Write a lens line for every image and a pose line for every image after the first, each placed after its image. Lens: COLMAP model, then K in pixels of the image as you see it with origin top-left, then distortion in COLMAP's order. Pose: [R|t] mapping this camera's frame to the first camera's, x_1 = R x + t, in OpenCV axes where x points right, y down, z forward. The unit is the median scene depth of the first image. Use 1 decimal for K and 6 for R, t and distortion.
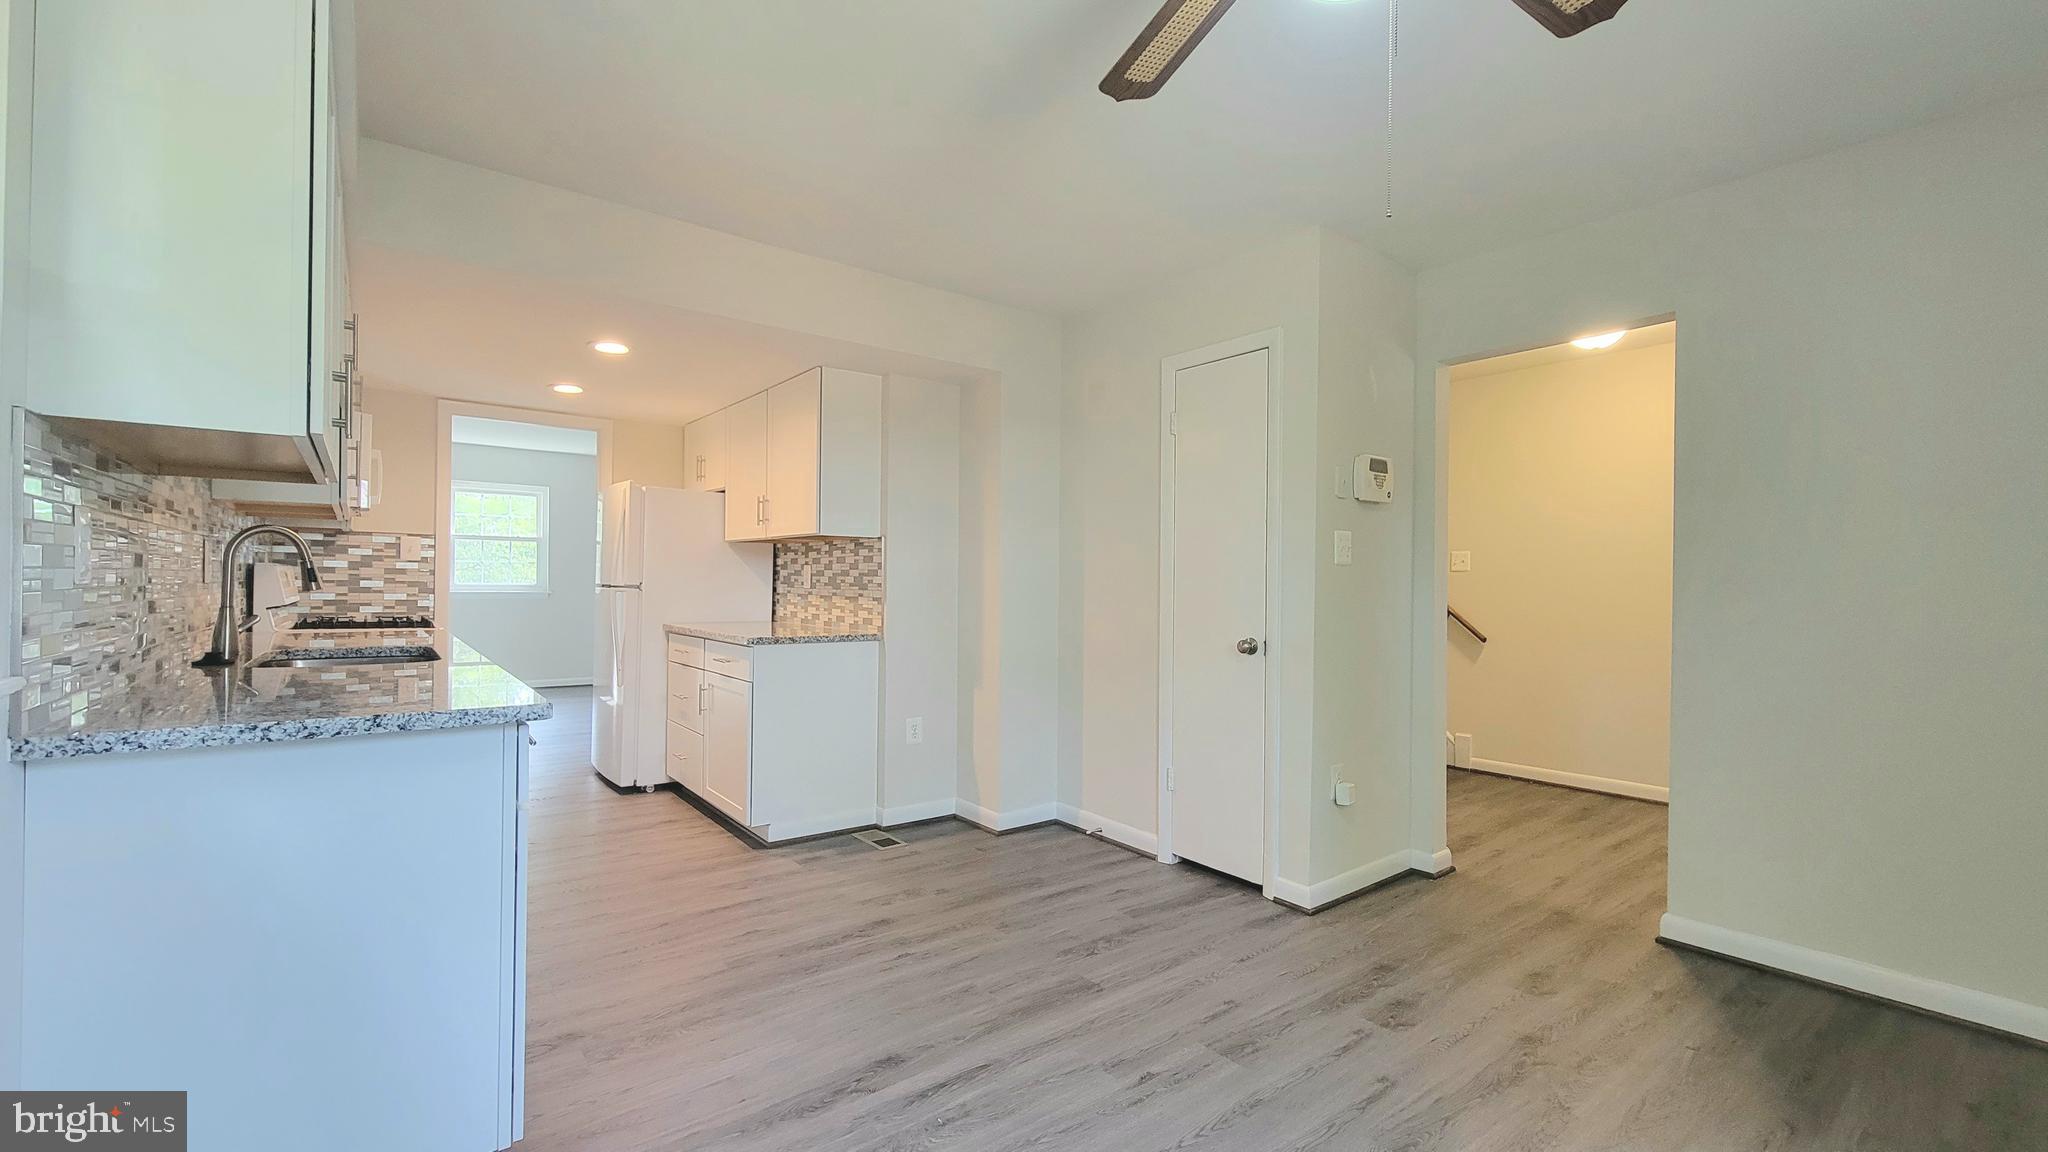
lens RADIAL K [[847.5, 0, 1037.2], [0, 847.5, 576.1], [0, 0, 1]] dist [-0.001088, -0.000215]
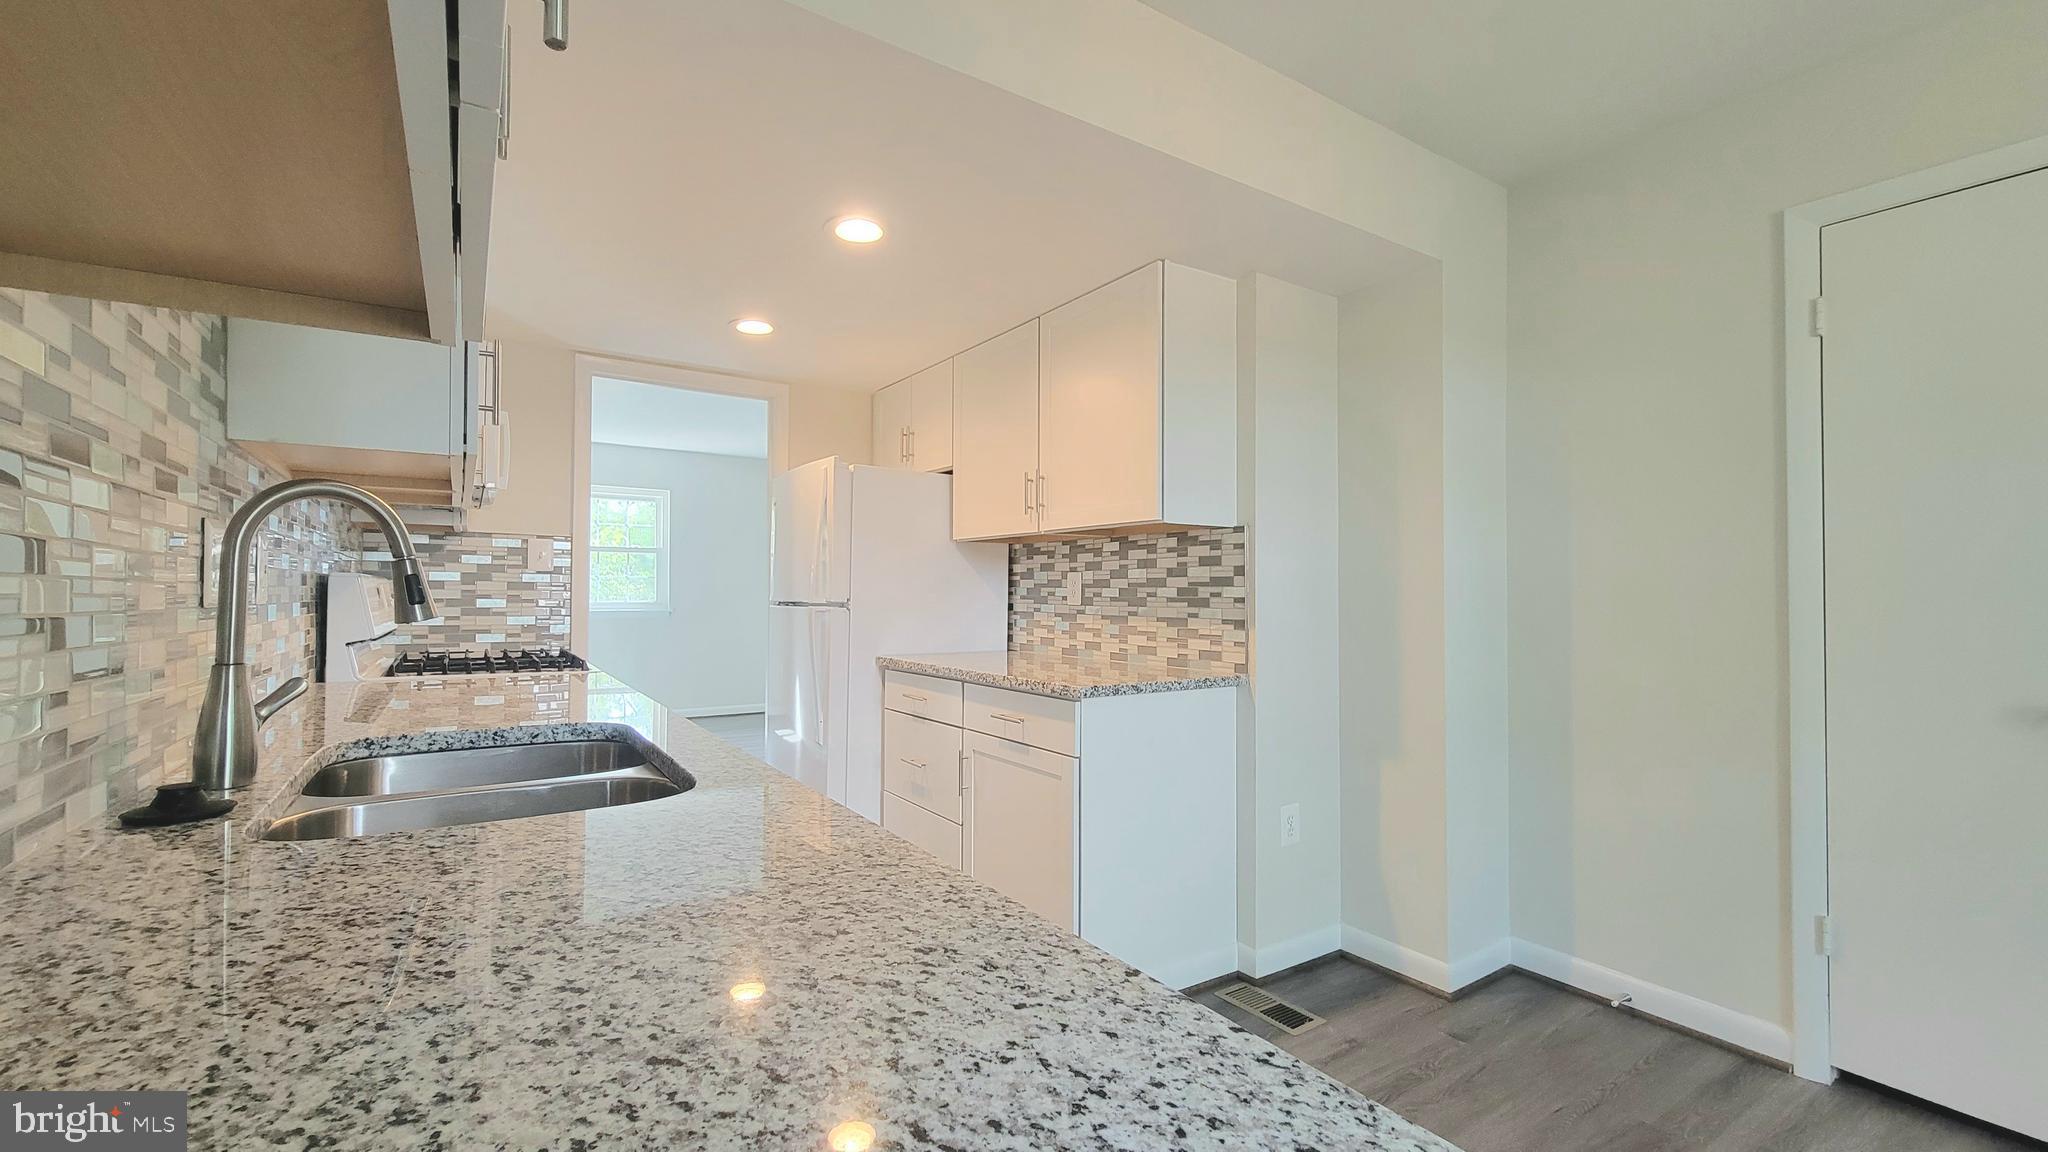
lens RADIAL K [[831.6, 0, 1024.0], [0, 831.6, 576.0], [0, 0, 1]] dist [-0.001149, -0.000177]
pose [[0.997175, -0.009563, -0.074499, -0.295874], [0.008414, 0.999841, -0.015719, 0.000693], [0.074638, 0.015048, 0.997097, 0.344730]]
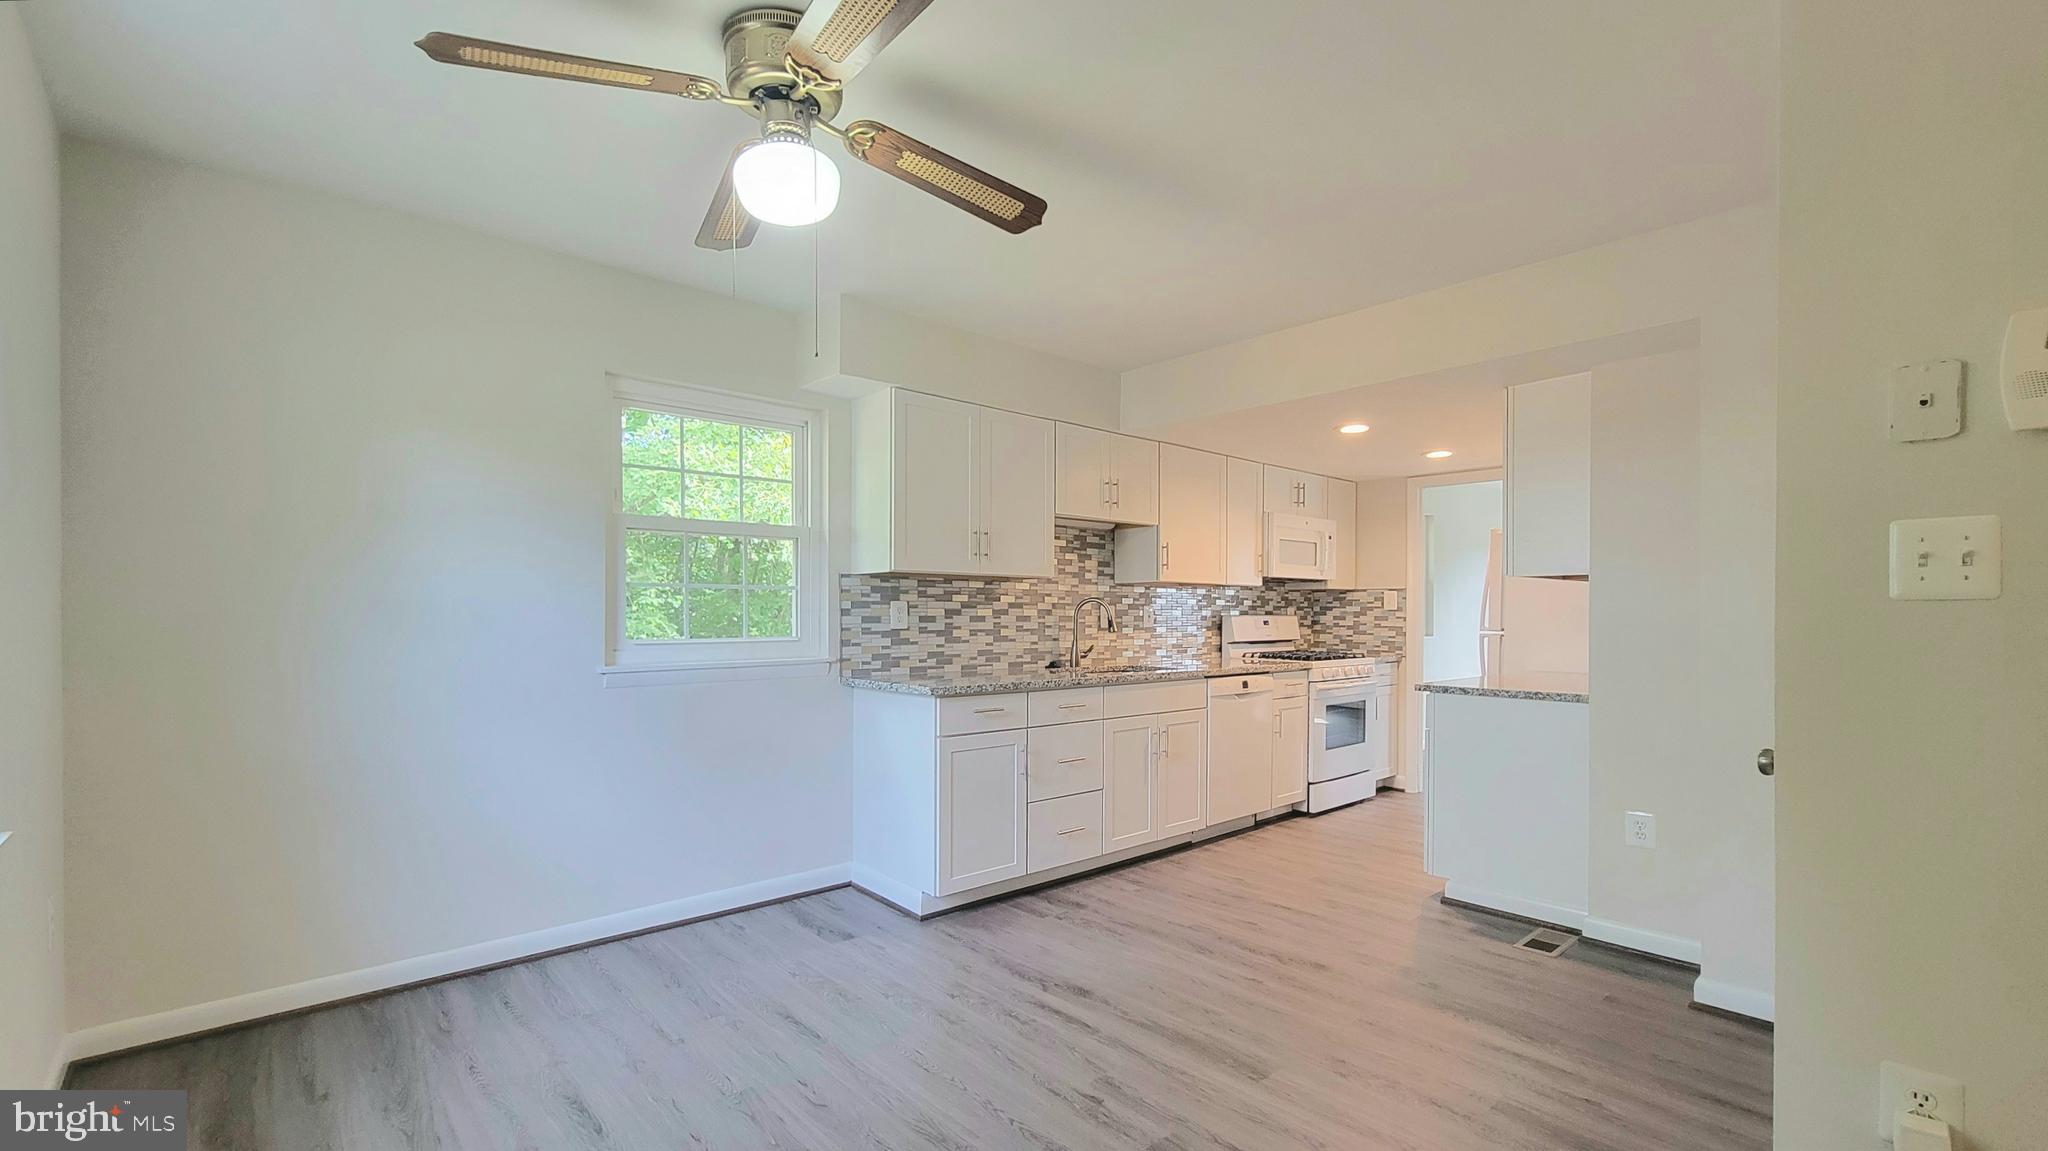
lens RADIAL K [[878.5, 0, 1025.0], [0, 878.5, 607.1], [0, 0, 1]] dist [0.000298, -0.000197]
pose [[0.065178, -0.017116, -0.997727, 0.596481], [0.005693, 0.999843, -0.016780, -0.003854], [0.997857, -0.004586, 0.065265, 0.407541]]
